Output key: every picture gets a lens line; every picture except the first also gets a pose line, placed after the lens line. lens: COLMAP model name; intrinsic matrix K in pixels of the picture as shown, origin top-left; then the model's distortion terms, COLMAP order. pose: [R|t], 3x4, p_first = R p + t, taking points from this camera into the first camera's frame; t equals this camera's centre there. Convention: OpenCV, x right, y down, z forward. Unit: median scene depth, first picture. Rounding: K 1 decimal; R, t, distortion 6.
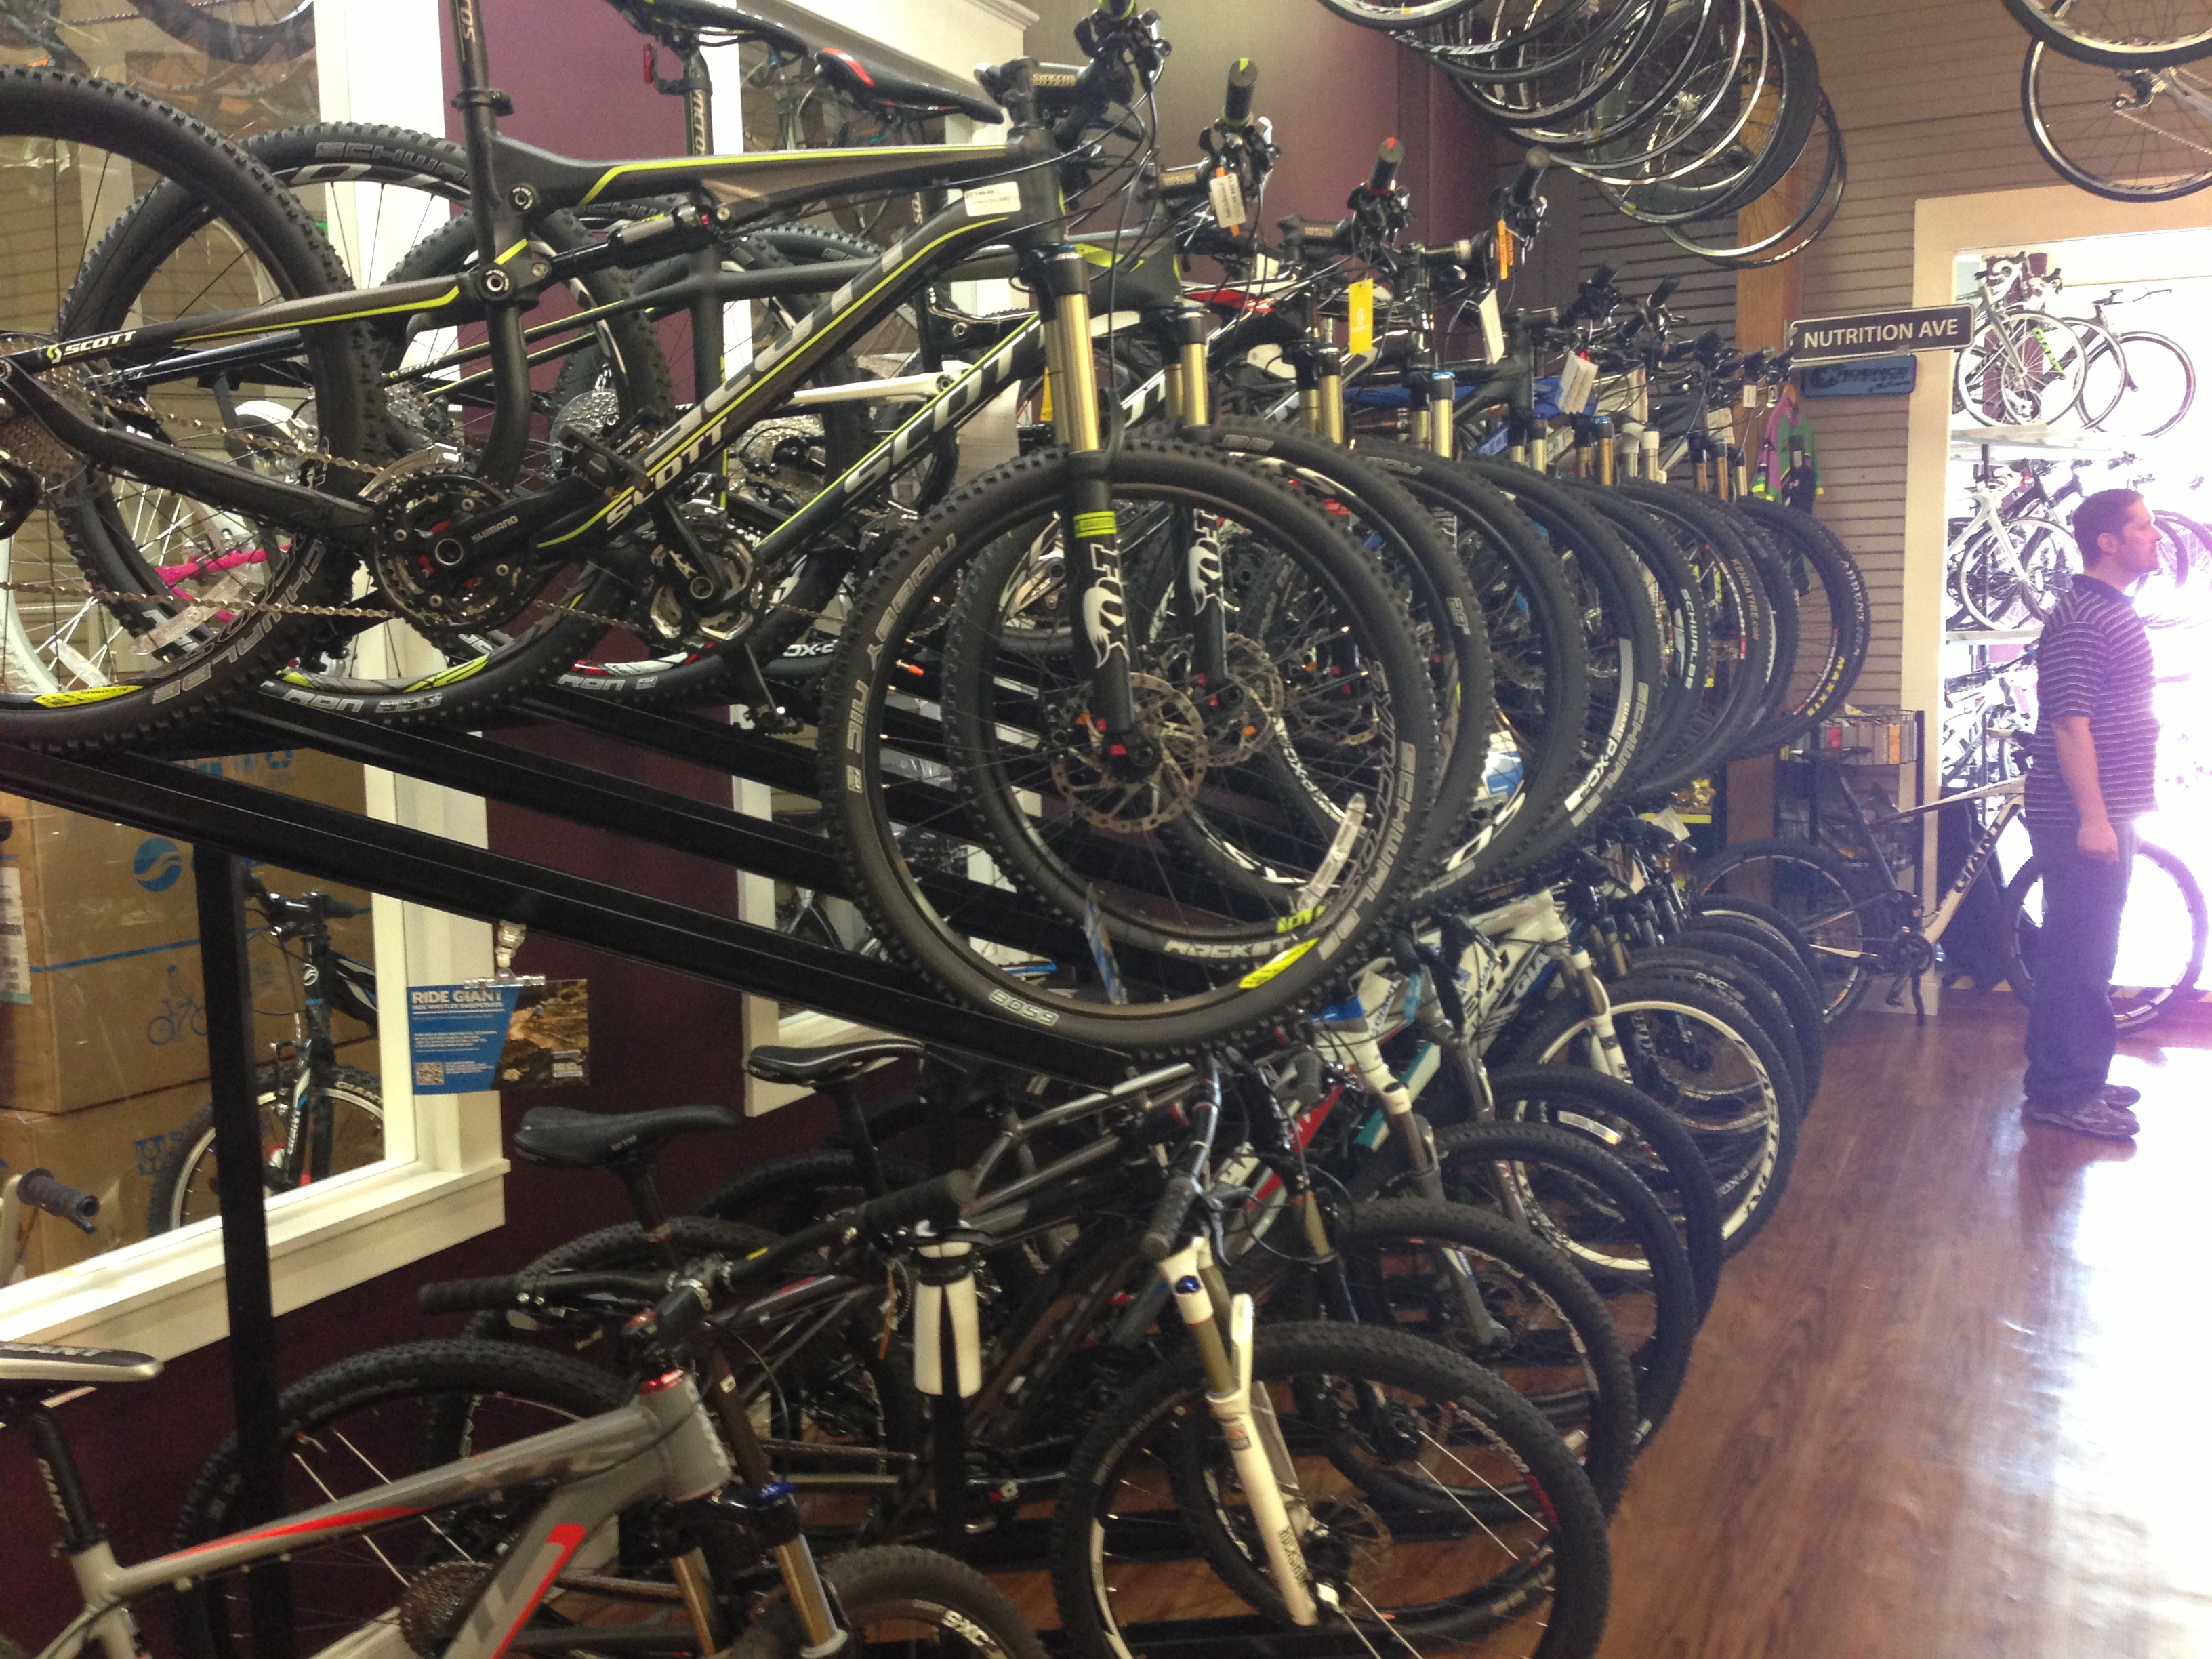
lens RADIAL K [[1780.1, 0, 1106.0], [0, 1780.1, 829.5], [0, 0, 1]] dist [0.143047, -0.101893]
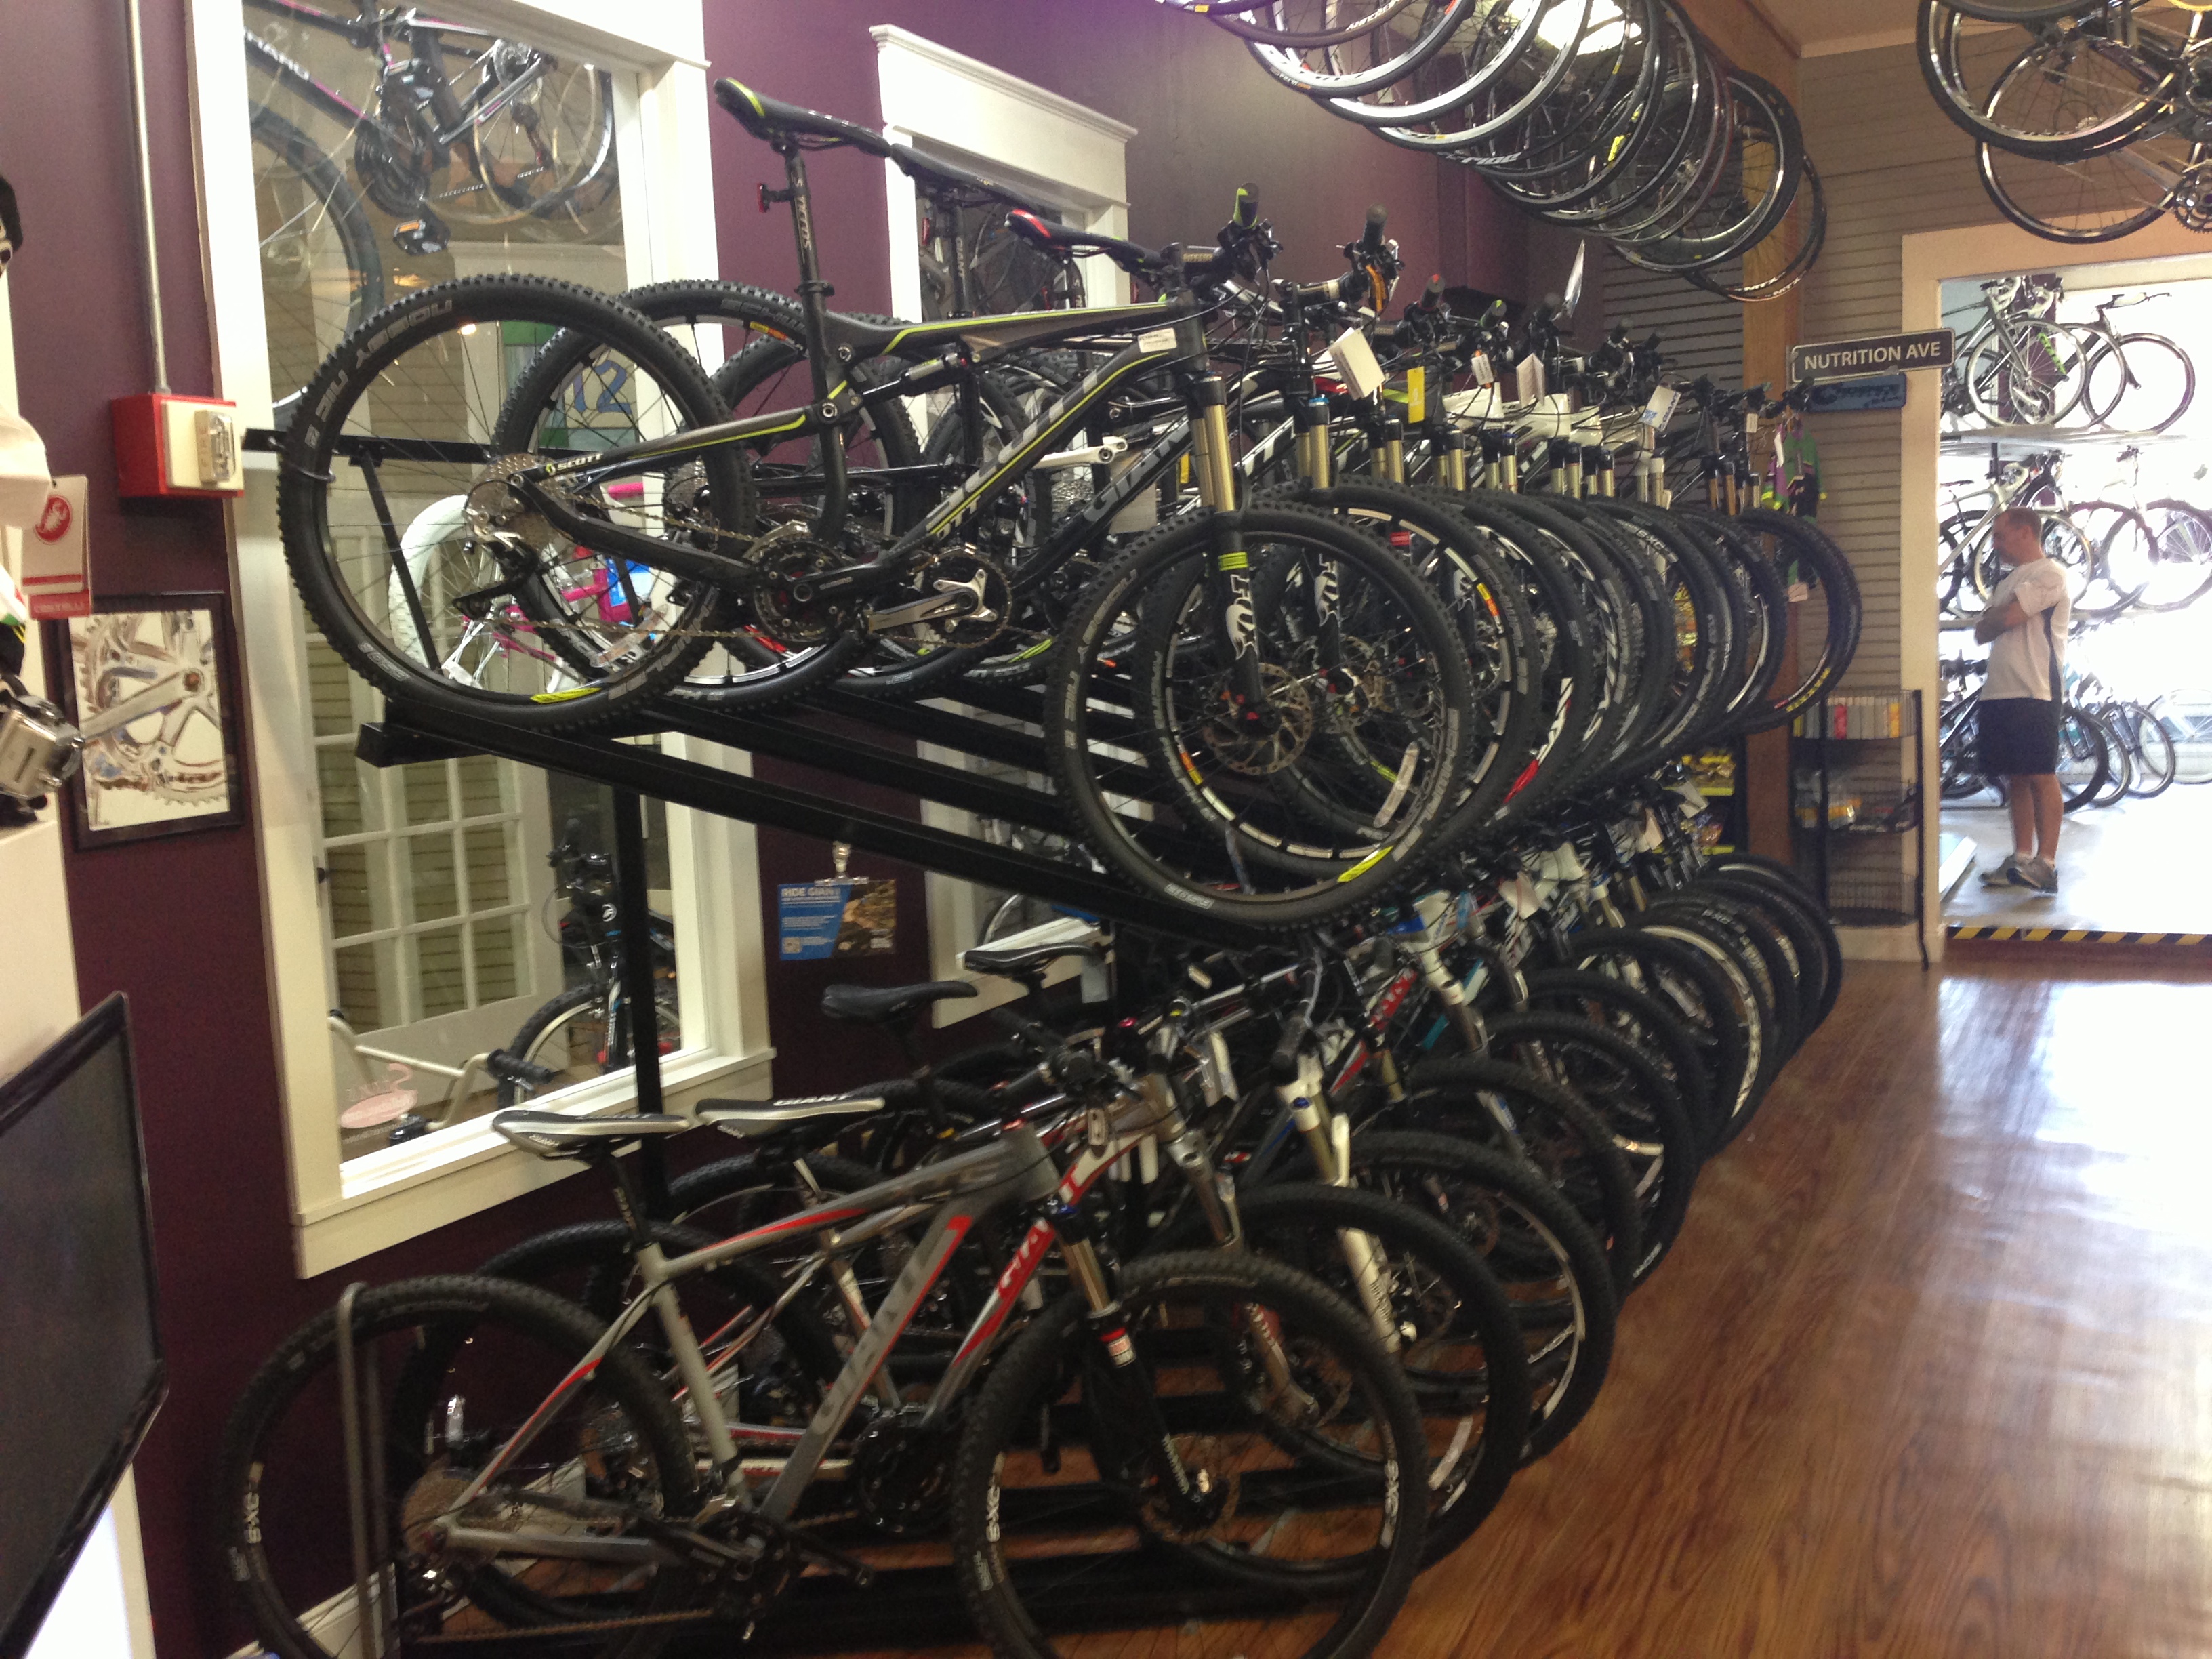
lens RADIAL K [[2081.3, 0, 1106.0], [0, 2081.3, 829.5], [0, 0, 1]] dist [0.190122, 0.005465]
pose [[0.999757, -0.021583, -0.004548, -0.076816], [0.021493, 0.999588, -0.019047, 0.056014], [0.004957, 0.018944, 0.999808, -0.502459]]
